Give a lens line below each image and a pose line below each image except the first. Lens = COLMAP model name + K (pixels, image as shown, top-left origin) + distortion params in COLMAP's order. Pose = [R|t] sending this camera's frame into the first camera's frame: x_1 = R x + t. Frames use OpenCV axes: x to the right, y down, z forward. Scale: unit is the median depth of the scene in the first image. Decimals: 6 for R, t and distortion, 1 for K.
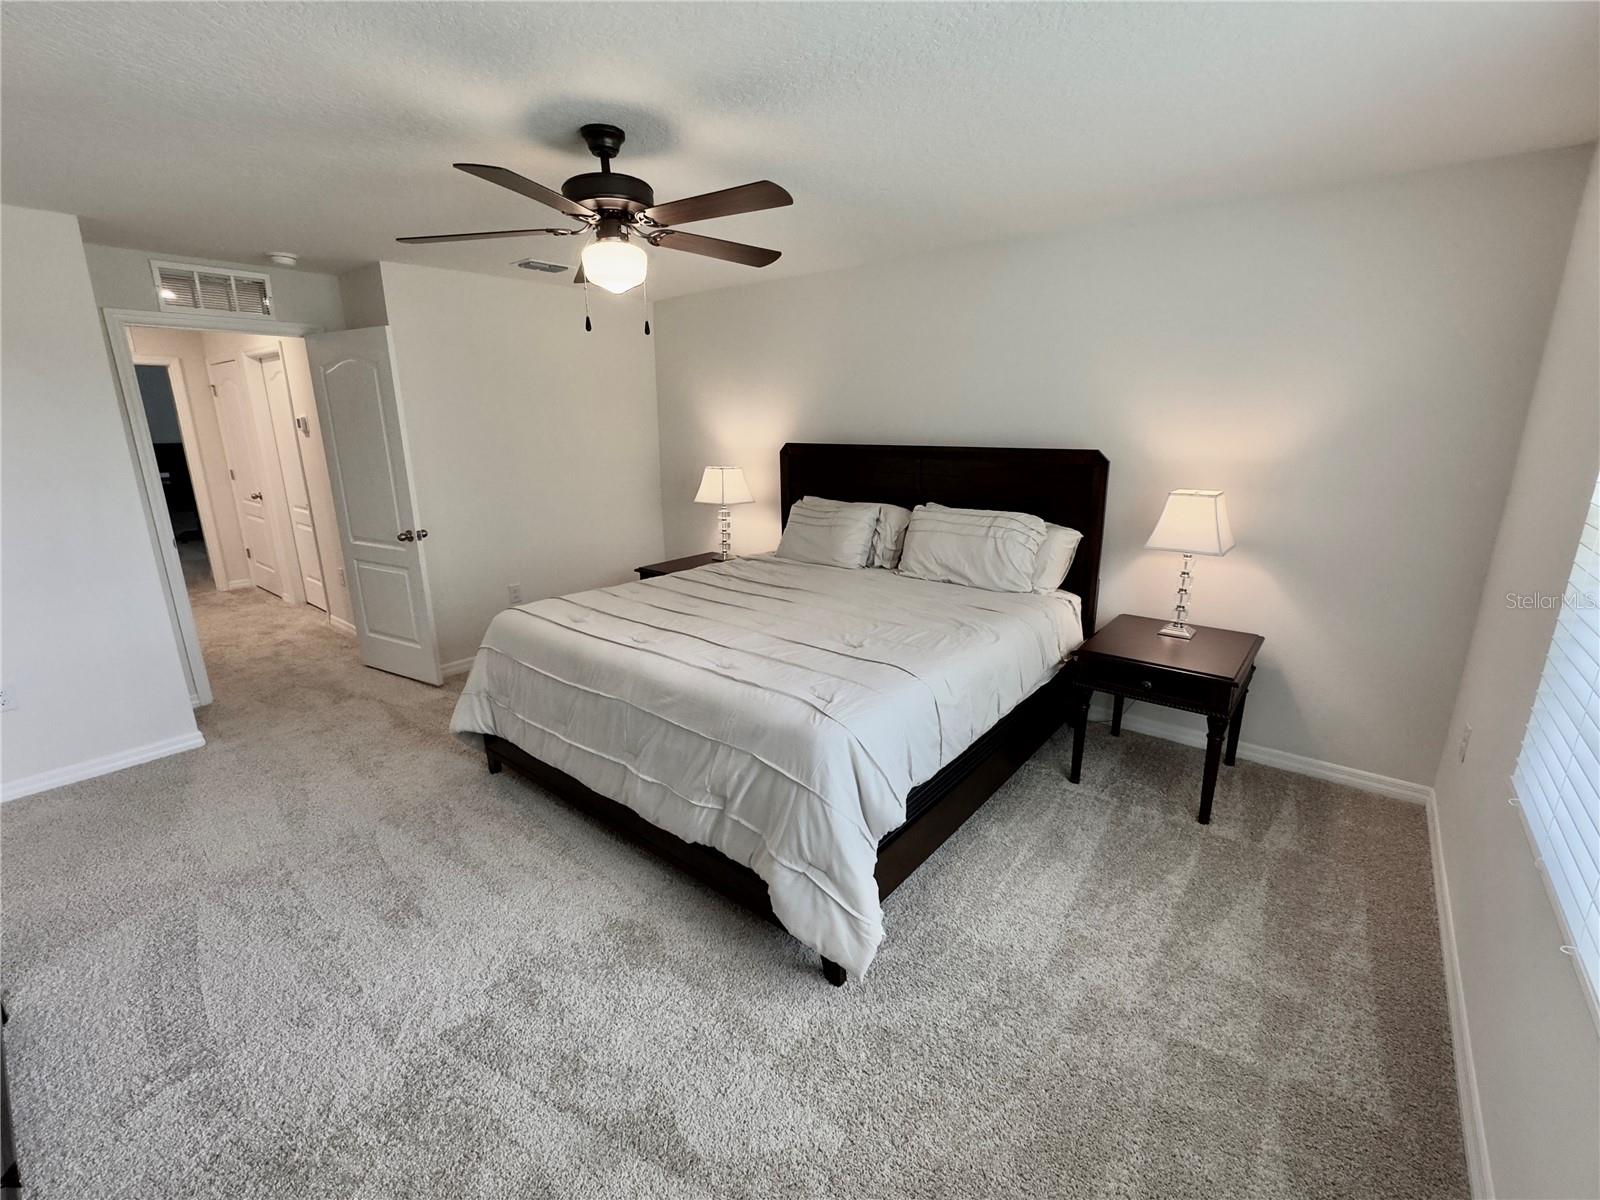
lens RADIAL K [[676.1, 0, 806.4], [0, 676.1, 594.1], [0, 0, 1]] dist [-0.000178, -0.000232]
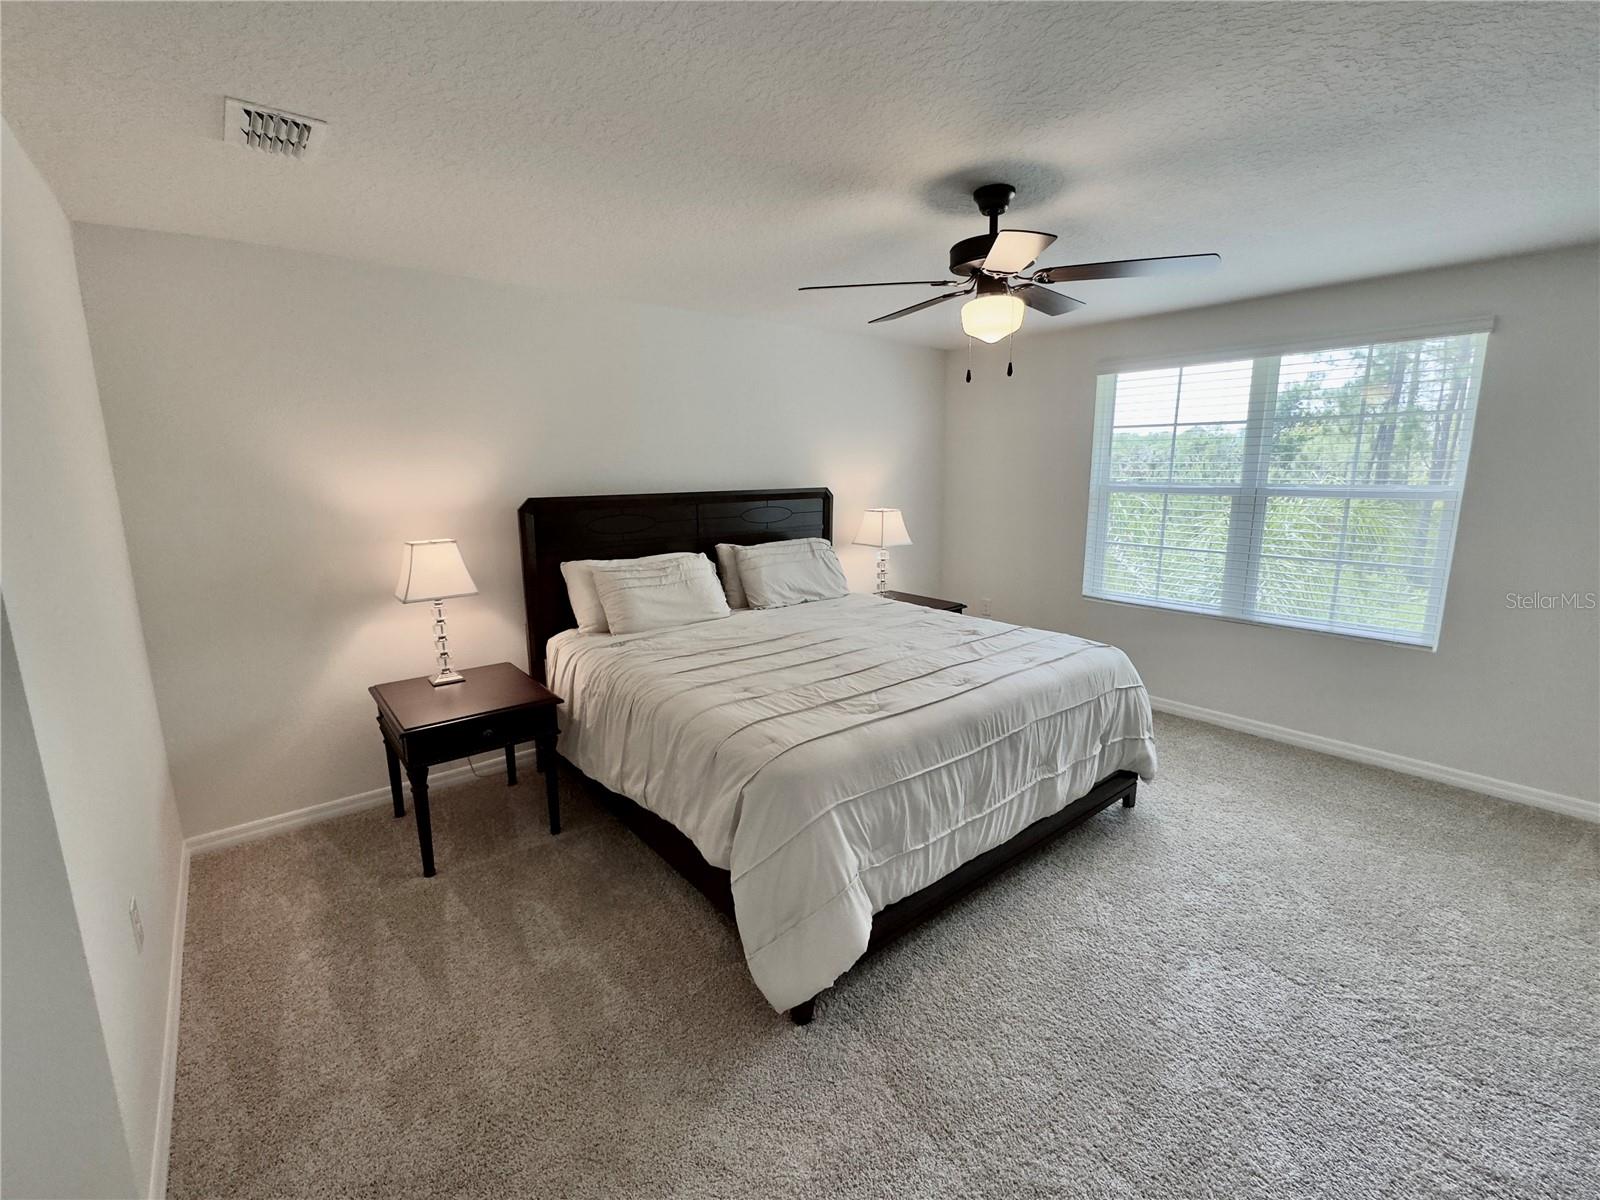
lens RADIAL K [[676.1, 0, 806.4], [0, 676.1, 594.1], [0, 0, 1]] dist [-0.000178, -0.000232]
pose [[0.203384, -0.176895, 0.962986, -1.033930], [0.250077, 0.960306, 0.123586, -0.197682], [-0.946624, 0.215685, 0.239549, 0.804681]]
